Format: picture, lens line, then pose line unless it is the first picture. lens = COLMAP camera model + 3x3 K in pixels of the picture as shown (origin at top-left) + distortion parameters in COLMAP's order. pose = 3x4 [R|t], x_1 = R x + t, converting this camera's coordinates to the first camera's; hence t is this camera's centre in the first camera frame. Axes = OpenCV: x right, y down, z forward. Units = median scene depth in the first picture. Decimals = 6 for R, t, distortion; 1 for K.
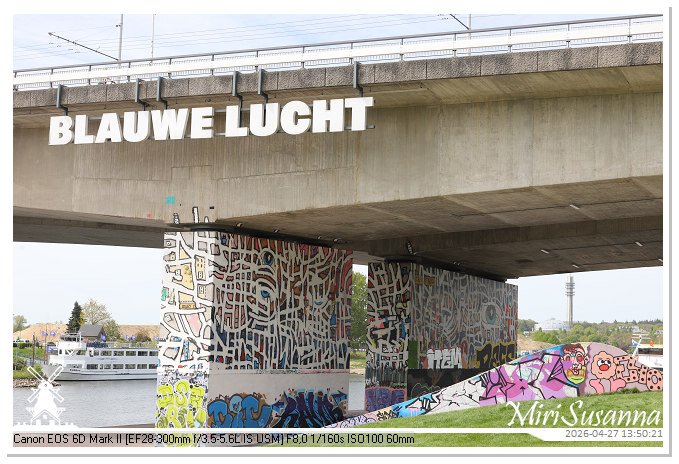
lens RADIAL K [[1214.5, 0, 343.4], [0, 1214.5, 233.0], [0, 0, 1]] dist [0.071736, 0.000000]
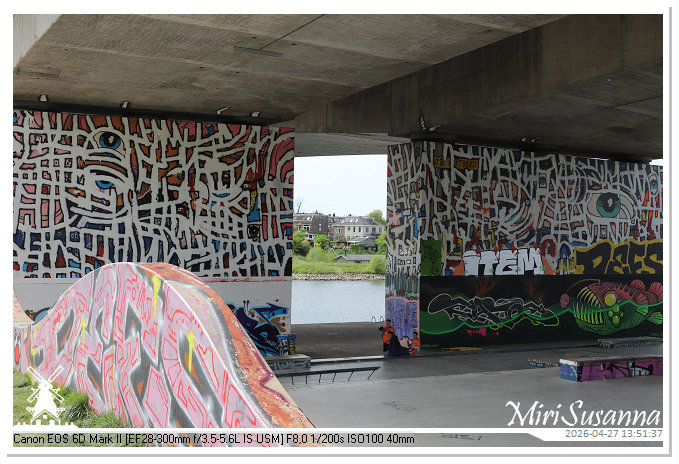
lens RADIAL K [[826.9, 0, 341.7], [0, 826.9, 233.6], [0, 0, 1]] dist [0.026695, 0.000000]
pose [[0.829383, -0.015526, -0.558464, 0.340567], [0.058734, 0.996498, 0.059523, 0.054063], [0.555584, -0.082168, 0.827390, 0.578412]]
